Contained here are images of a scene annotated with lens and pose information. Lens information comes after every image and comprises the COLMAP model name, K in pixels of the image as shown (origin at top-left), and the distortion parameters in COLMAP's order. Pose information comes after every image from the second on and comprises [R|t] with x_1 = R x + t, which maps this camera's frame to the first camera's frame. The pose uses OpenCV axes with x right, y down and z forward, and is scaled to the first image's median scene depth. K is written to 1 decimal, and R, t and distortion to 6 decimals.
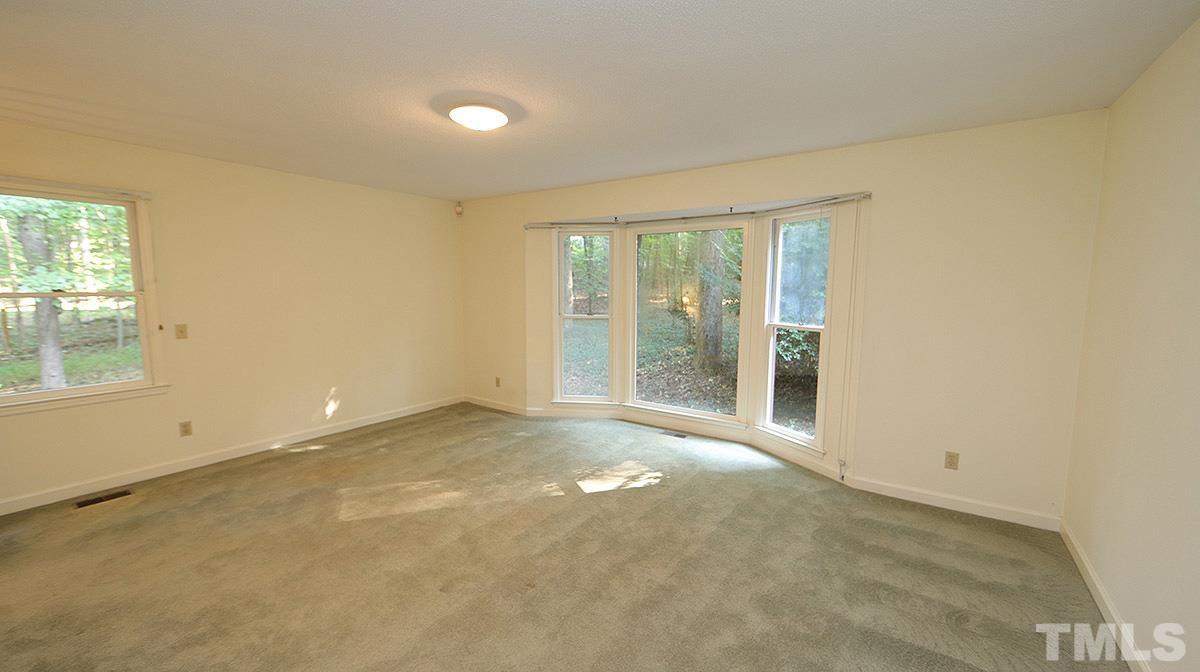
lens RADIAL K [[469.5, 0, 599.8], [0, 469.5, 336.9], [0, 0, 1]] dist [0.001490, 0.000245]
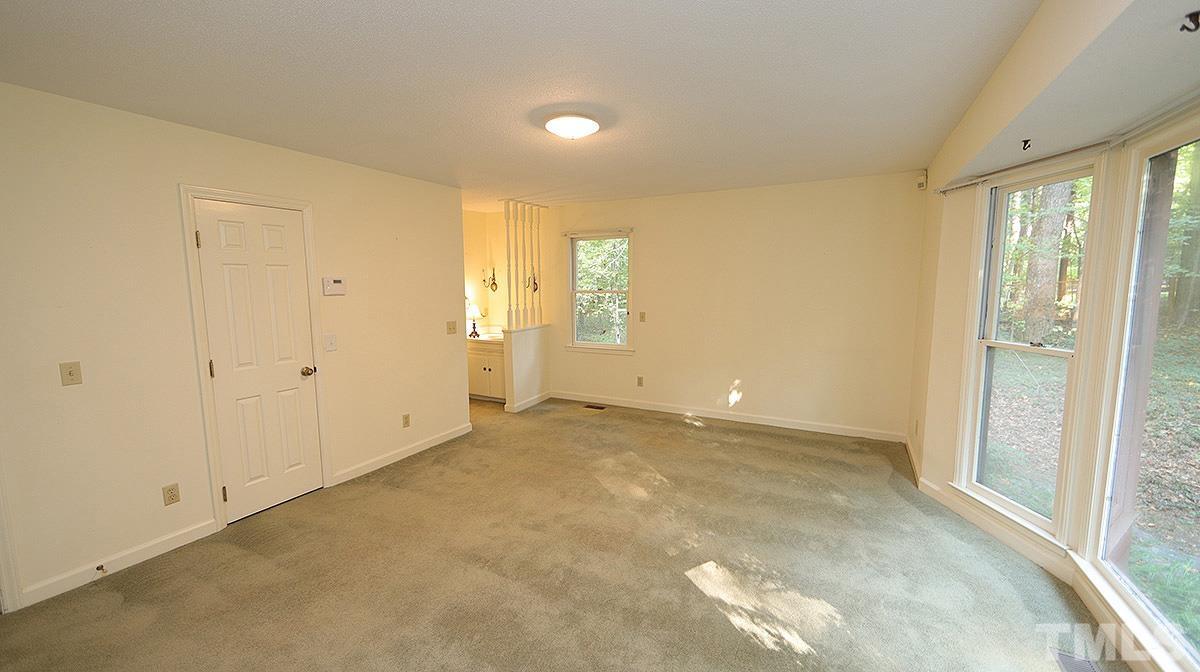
lens RADIAL K [[469.5, 0, 598.7], [0, 469.5, 334.7], [0, 0, 1]] dist [0.001490, 0.000245]
pose [[0.115762, 0.105739, -0.987633, 0.494572], [-0.099065, 0.990589, 0.094443, -0.070989], [0.988324, 0.086907, 0.125148, 0.574789]]
